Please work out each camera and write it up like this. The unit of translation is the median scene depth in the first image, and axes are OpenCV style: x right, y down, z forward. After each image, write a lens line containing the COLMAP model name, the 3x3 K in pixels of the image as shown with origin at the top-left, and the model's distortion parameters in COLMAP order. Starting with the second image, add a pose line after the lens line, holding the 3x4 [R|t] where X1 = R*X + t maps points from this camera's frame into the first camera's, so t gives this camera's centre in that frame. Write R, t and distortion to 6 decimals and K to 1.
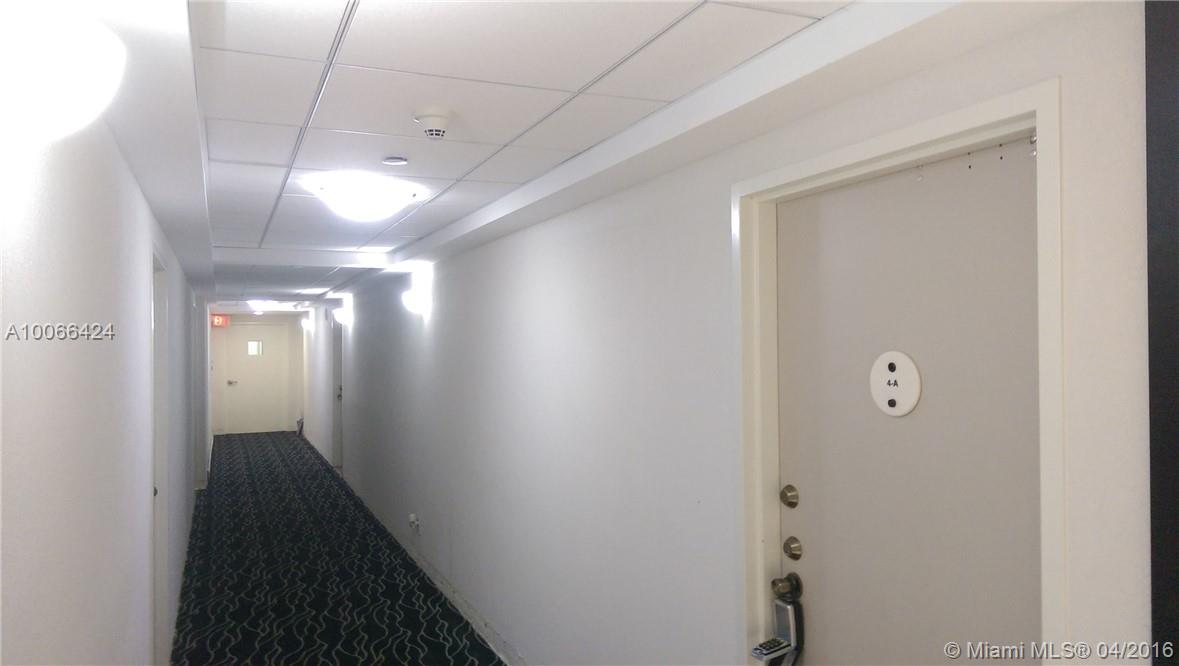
lens RADIAL K [[839.2, 0, 593.1], [0, 839.2, 332.8], [0, 0, 1]] dist [0.057545, -0.060355]
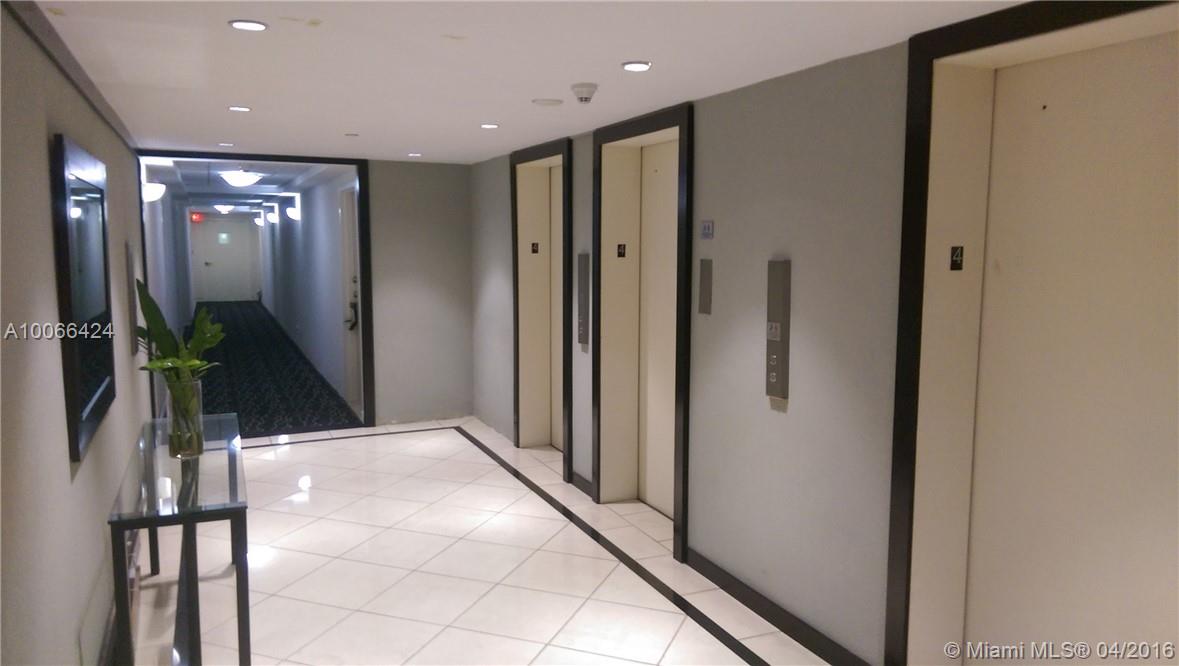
lens RADIAL K [[839.2, 0, 586.0], [0, 839.2, 334.6], [0, 0, 1]] dist [0.057545, -0.060355]
pose [[0.999863, 0.015731, 0.005091, 0.190402], [-0.016236, 0.992360, 0.122303, -0.004412], [-0.003128, -0.122369, 0.992480, -0.398379]]
